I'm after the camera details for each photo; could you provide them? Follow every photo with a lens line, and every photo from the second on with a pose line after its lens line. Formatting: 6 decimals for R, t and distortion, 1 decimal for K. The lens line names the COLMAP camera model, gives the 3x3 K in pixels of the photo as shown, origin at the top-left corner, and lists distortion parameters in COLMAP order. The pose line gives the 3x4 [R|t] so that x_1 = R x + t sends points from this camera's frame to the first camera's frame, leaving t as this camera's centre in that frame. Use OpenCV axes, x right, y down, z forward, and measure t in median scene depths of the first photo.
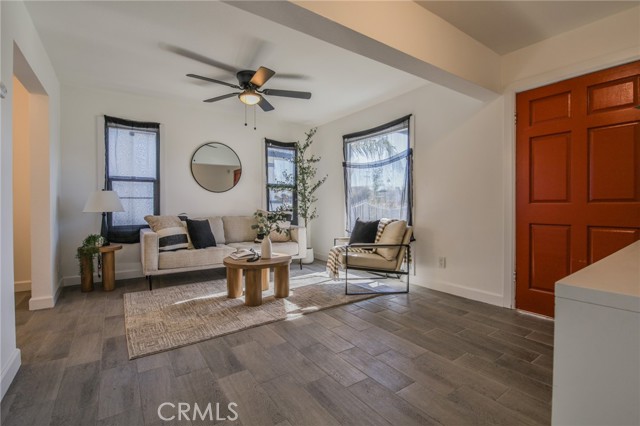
lens RADIAL K [[292.8, 0, 320.1], [0, 292.8, 208.3], [0, 0, 1]] dist [-0.000363, -0.011493]
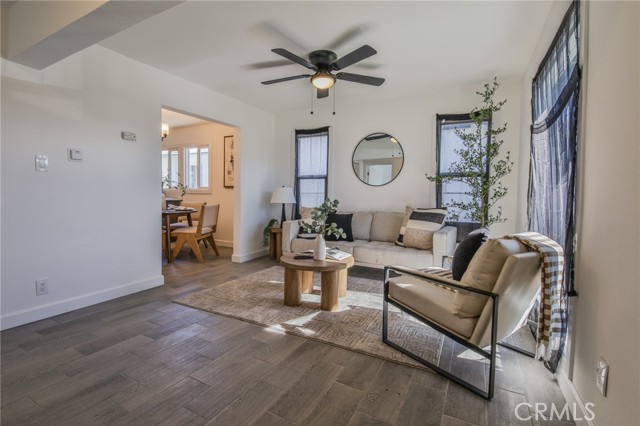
lens RADIAL K [[292.8, 0, 320.1], [0, 292.8, 208.3], [0, 0, 1]] dist [-0.000363, -0.011493]
pose [[0.453185, 0.041285, -0.890460, 0.614982], [-0.025783, 0.999116, 0.033201, -0.014264], [0.891043, 0.007913, 0.453849, 0.616720]]
